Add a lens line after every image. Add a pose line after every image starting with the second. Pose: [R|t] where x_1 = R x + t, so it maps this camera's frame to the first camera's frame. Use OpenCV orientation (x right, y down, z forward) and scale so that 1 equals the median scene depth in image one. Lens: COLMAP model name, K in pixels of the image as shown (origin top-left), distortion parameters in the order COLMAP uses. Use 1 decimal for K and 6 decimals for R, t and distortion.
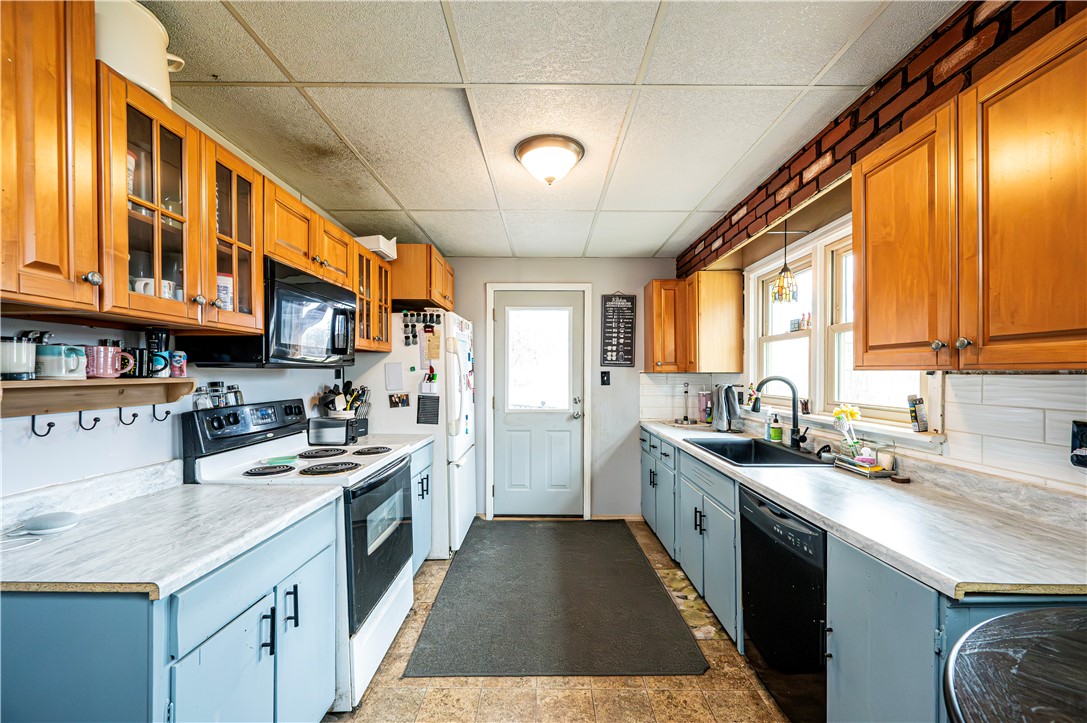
lens RADIAL K [[442.6, 0, 545.4], [0, 442.6, 373.1], [0, 0, 1]] dist [0.002700, 0.000383]
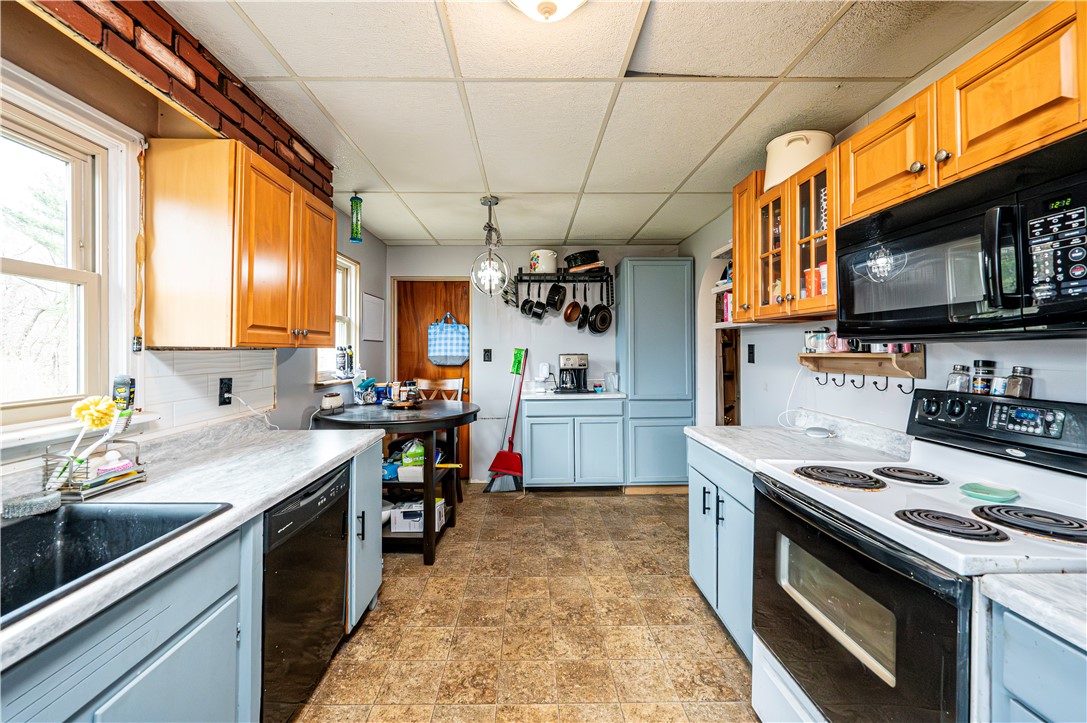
lens RADIAL K [[442.6, 0, 526.3], [0, 442.6, 345.6], [0, 0, 1]] dist [0.002700, 0.000383]
pose [[-0.999988, 0.000375, 0.004938, 0.042767], [0.000333, 0.999963, -0.008591, 0.000412], [-0.004941, -0.008589, -0.999951, 2.033850]]
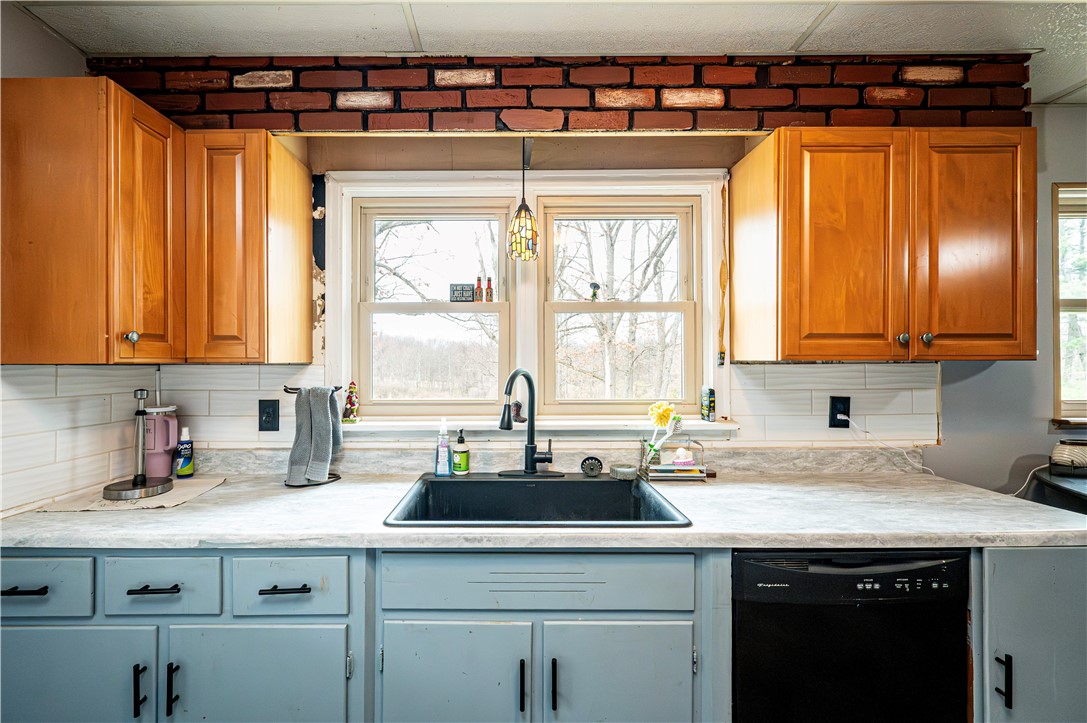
lens RADIAL K [[442.6, 0, 513.1], [0, 442.6, 358.6], [0, 0, 1]] dist [0.002700, 0.000383]
pose [[-0.003158, 0.014850, 0.999885, -0.182672], [0.002411, 0.999887, -0.014842, 0.003168], [-0.999992, 0.002364, -0.003193, 1.569961]]
